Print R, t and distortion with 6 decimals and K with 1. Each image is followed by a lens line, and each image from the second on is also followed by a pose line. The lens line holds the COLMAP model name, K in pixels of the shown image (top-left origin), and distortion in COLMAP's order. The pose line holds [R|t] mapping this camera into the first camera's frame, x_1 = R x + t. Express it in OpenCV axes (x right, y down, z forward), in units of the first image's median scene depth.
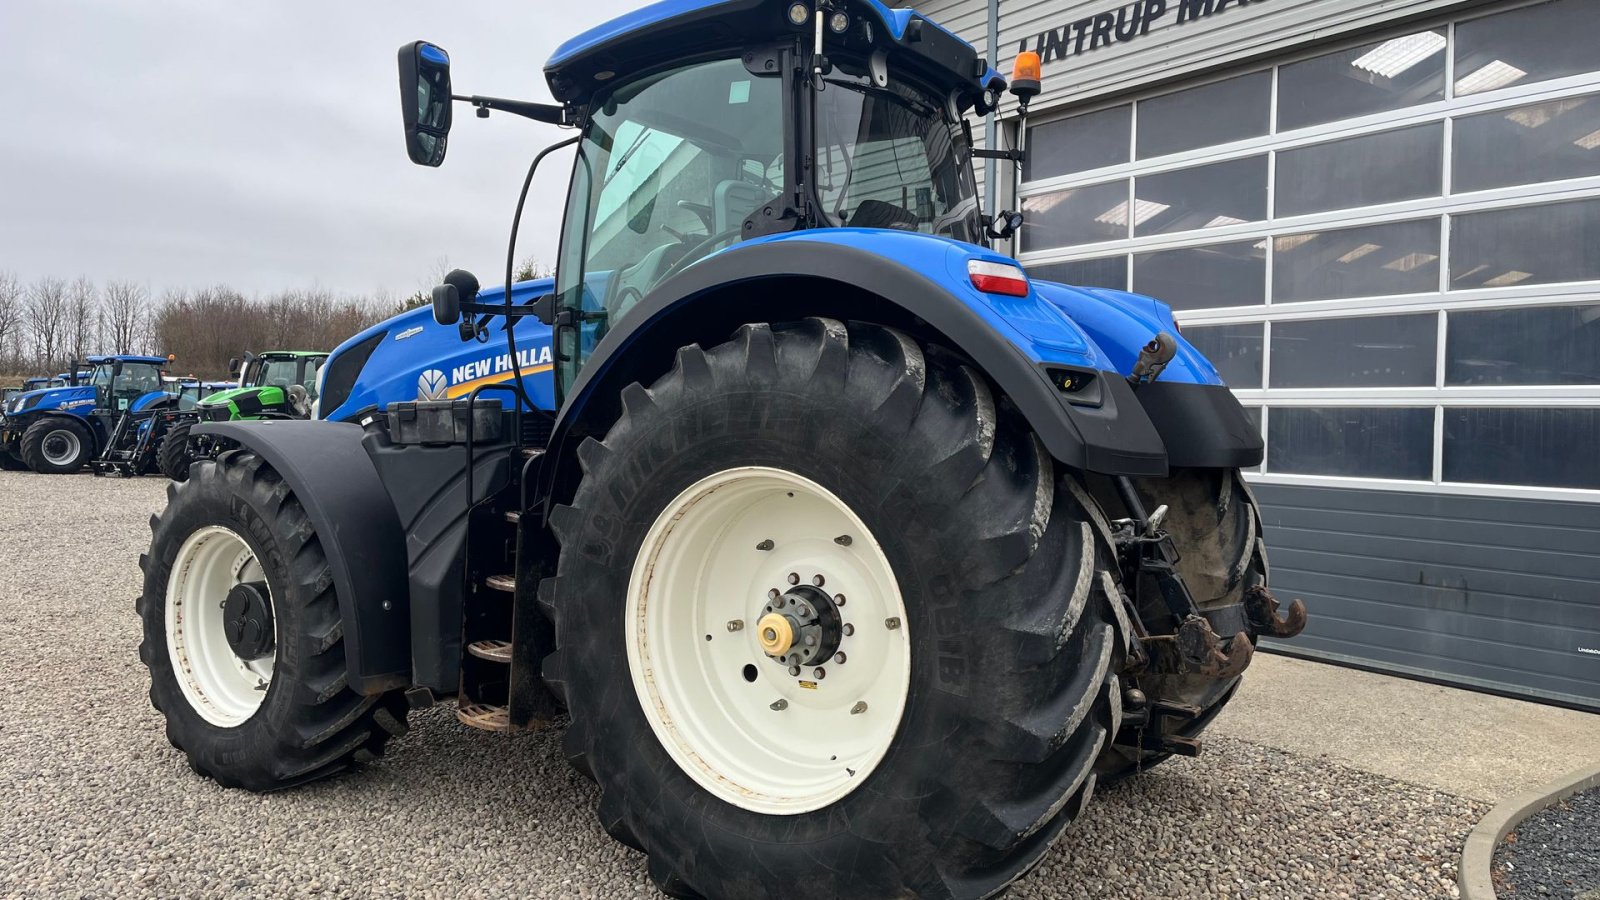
lens RADIAL K [[1205.9, 0, 803.1], [0, 1205.9, 437.7], [0, 0, 1]] dist [0.069563, -0.083151]
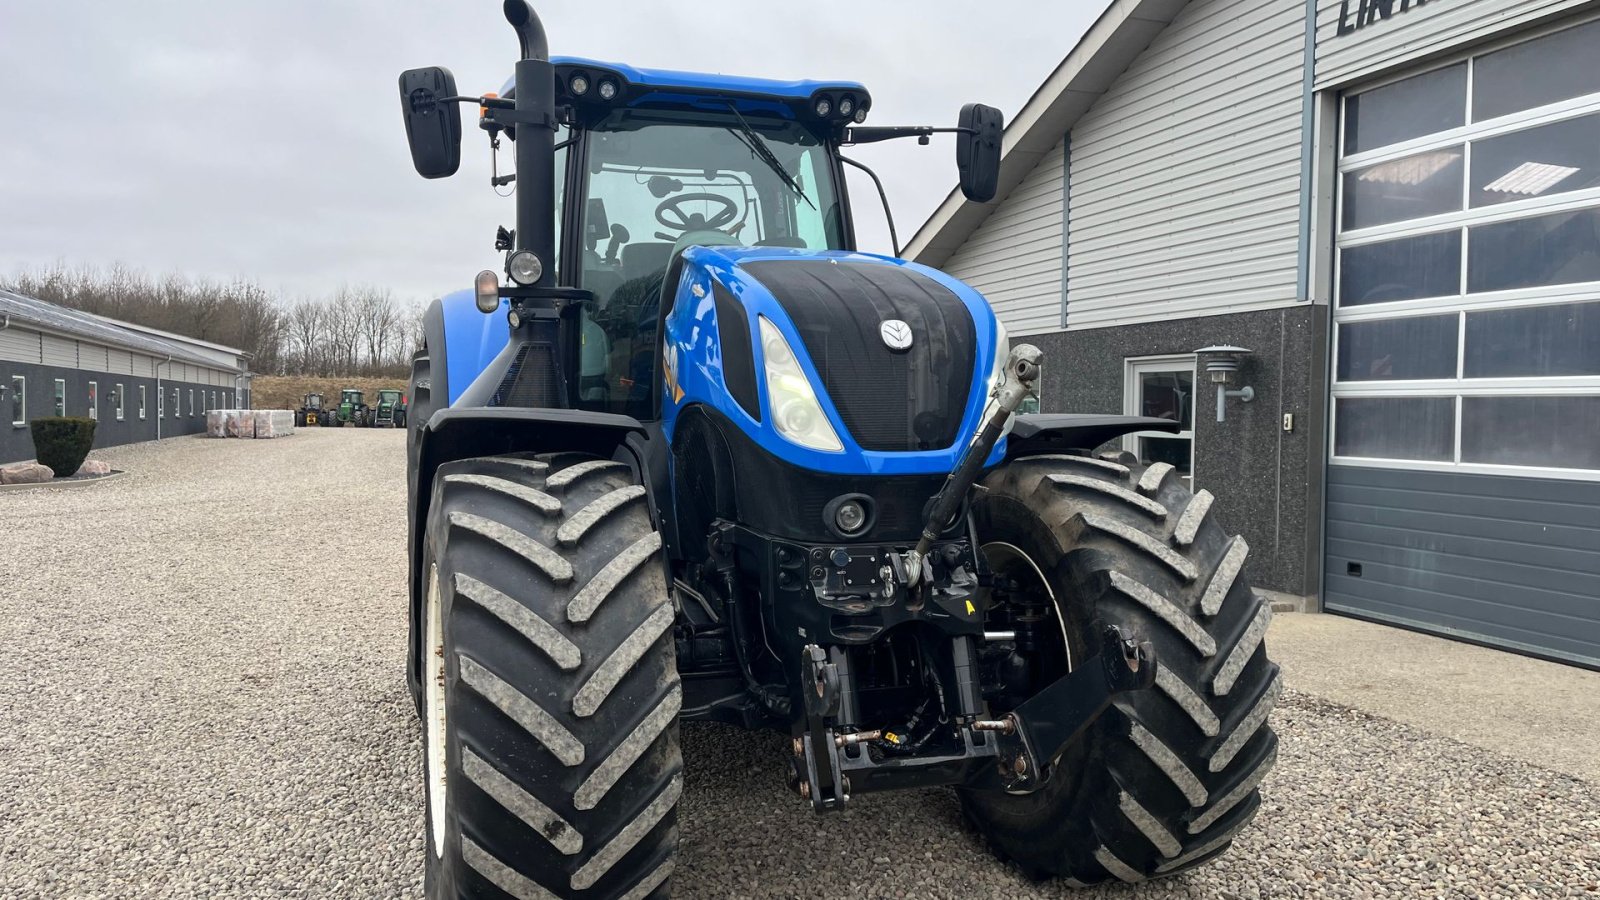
lens RADIAL K [[1205.9, 0, 793.4], [0, 1205.9, 448.9], [0, 0, 1]] dist [0.069563, -0.083151]
pose [[0.948773, 0.006523, -0.315892, 0.159254], [-0.003200, 0.999934, 0.011038, 0.008513], [0.315944, -0.009462, 0.948731, -0.038295]]
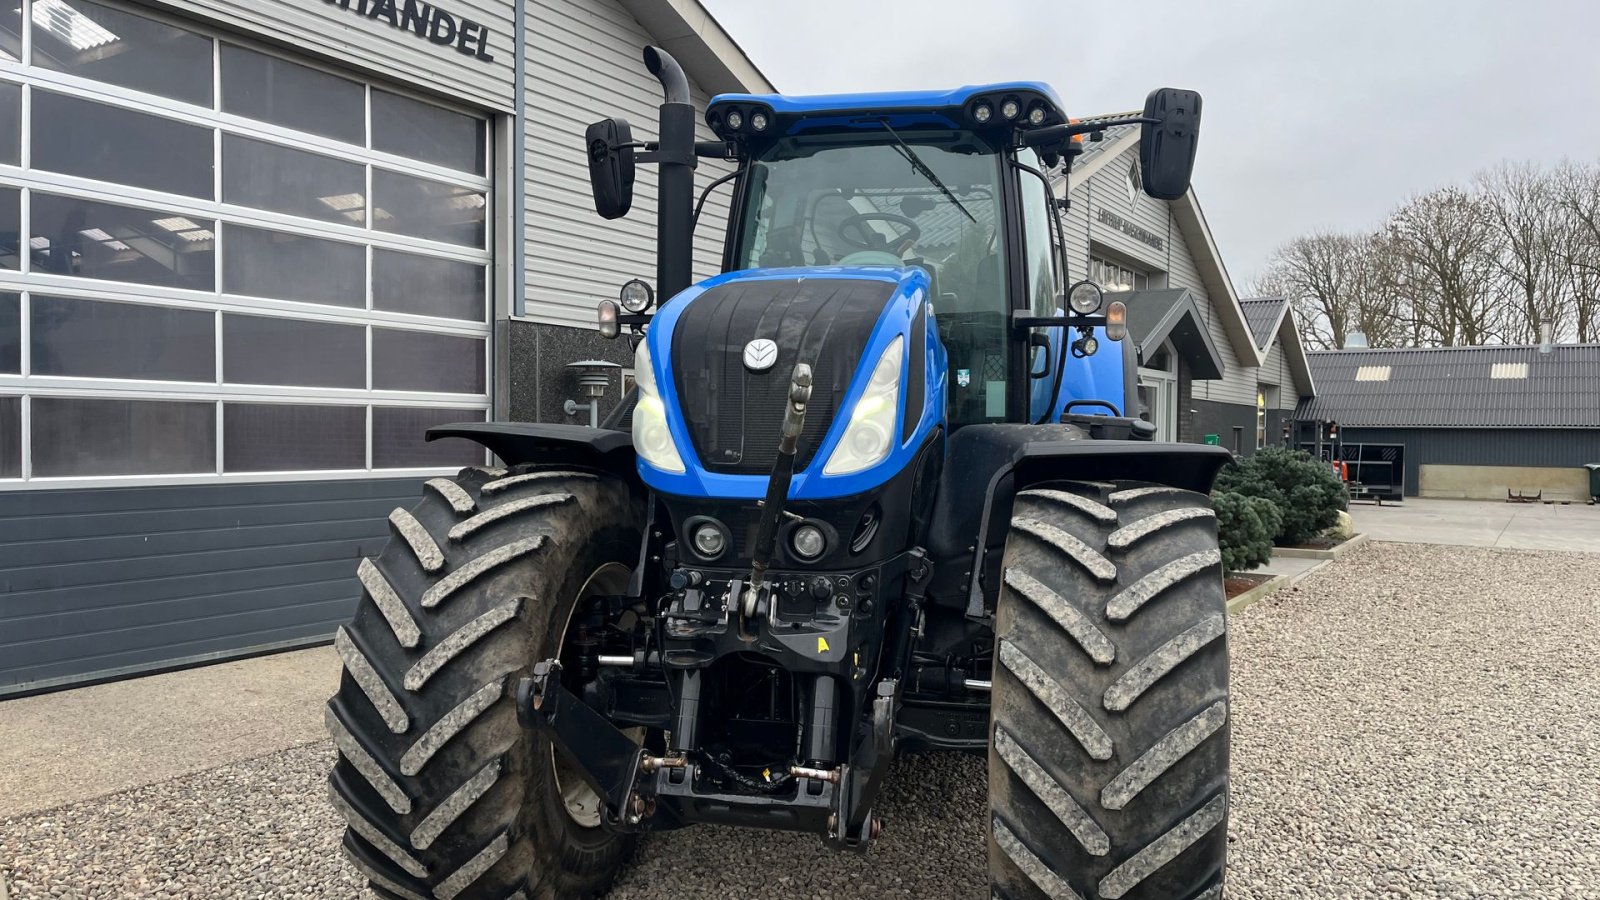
lens RADIAL K [[1205.9, 0, 786.4], [0, 1205.9, 452.4], [0, 0, 1]] dist [0.069563, -0.083151]
pose [[-0.352258, -0.035686, 0.935222, -1.114445], [0.001116, 0.999256, 0.038550, -0.038594], [-0.935902, 0.014623, -0.351956, 1.569670]]
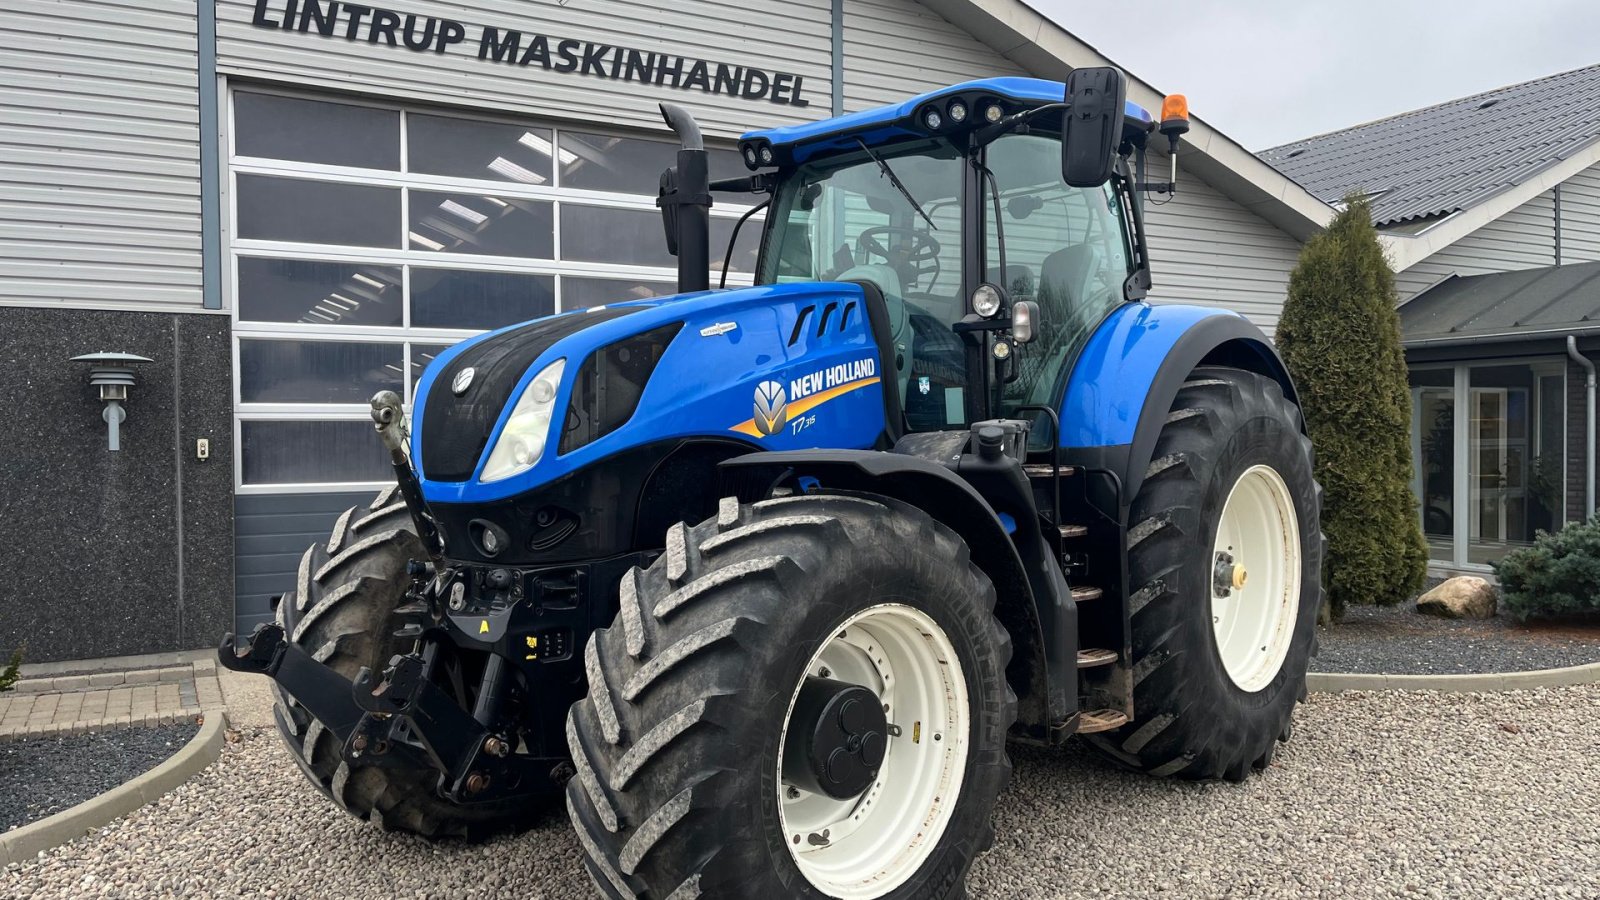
lens RADIAL K [[1205.9, 0, 799.2], [0, 1205.9, 456.3], [0, 0, 1]] dist [0.069563, -0.083151]
pose [[0.161246, -0.034129, 0.986324, -1.238366], [0.025100, 0.999220, 0.030472, -0.035992], [-0.986595, 0.019843, 0.161977, 0.997067]]
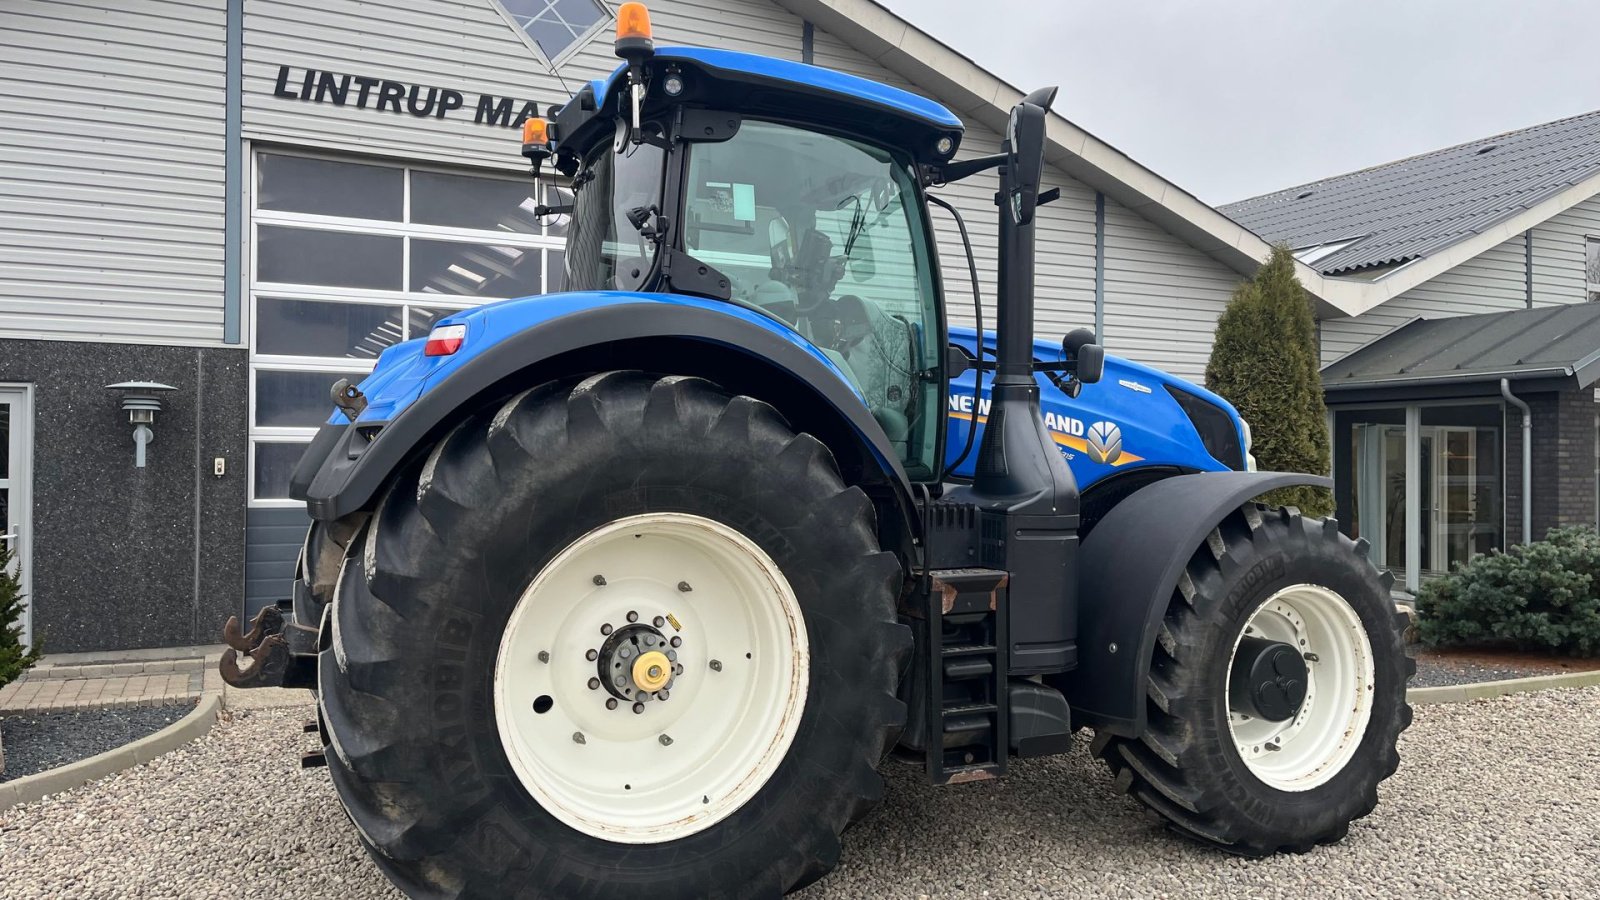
lens RADIAL K [[1205.9, 0, 800.1], [0, 1205.9, 446.4], [0, 0, 1]] dist [0.069563, -0.083151]
pose [[0.207116, -0.000525, 0.978316, -1.387668], [0.011720, 0.999929, -0.001944, -0.033055], [-0.978246, 0.011868, 0.207107, 0.797884]]
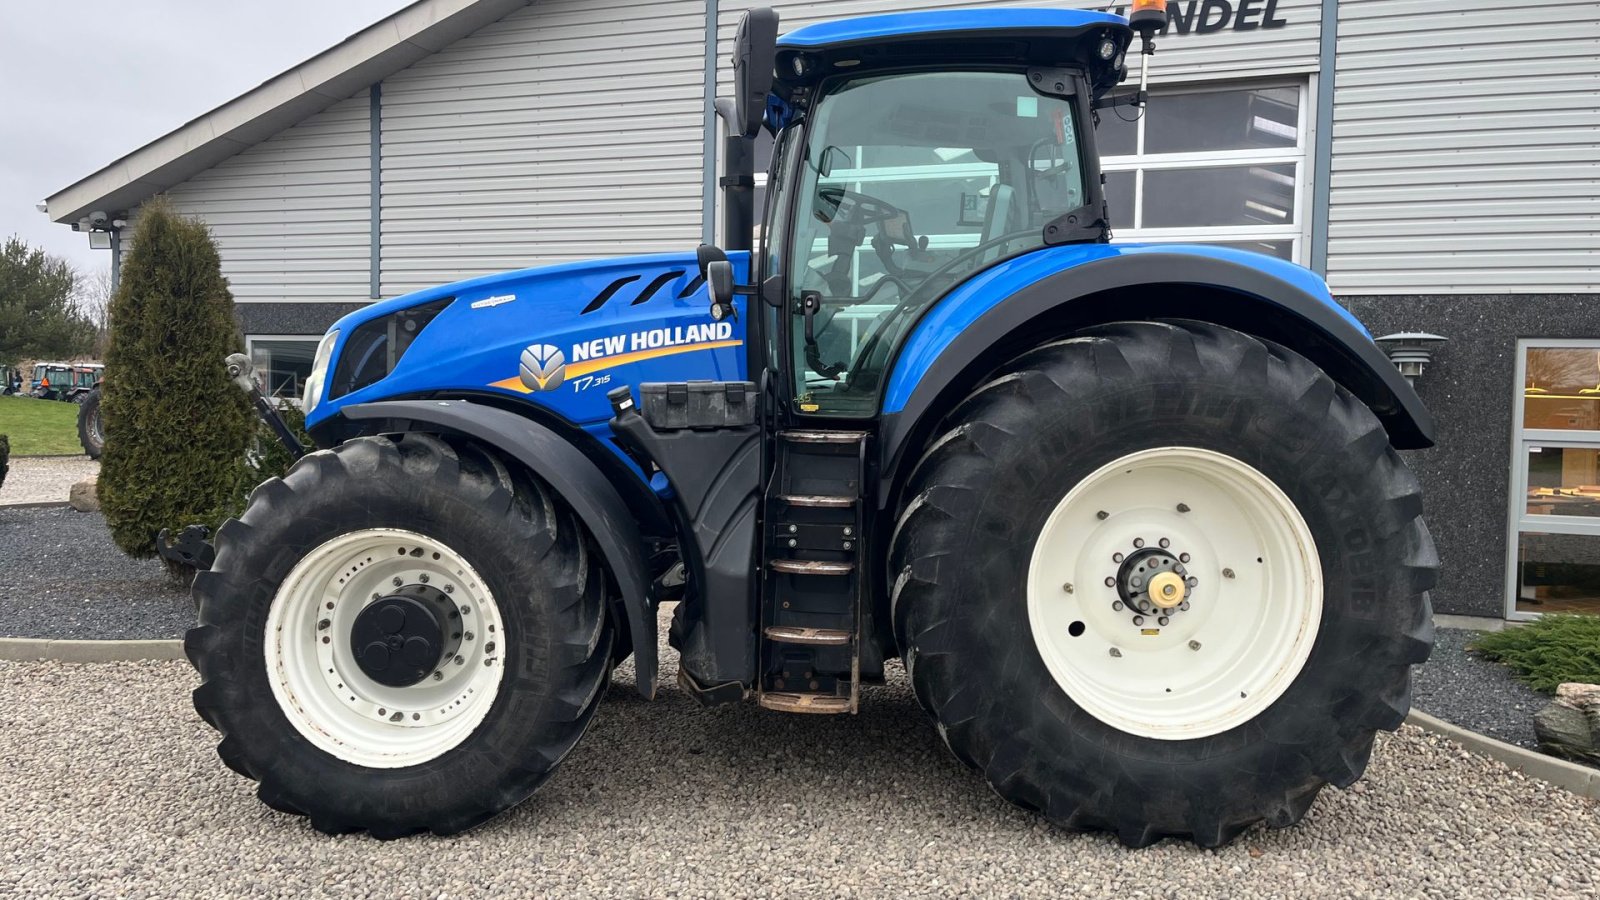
lens RADIAL K [[1205.9, 0, 795.9], [0, 1205.9, 440.5], [0, 0, 1]] dist [0.069563, -0.083151]
pose [[0.835662, -0.014985, 0.549039, -0.747720], [0.000143, 0.999634, 0.027064, -0.010636], [-0.549244, -0.022538, 0.835358, 0.167001]]
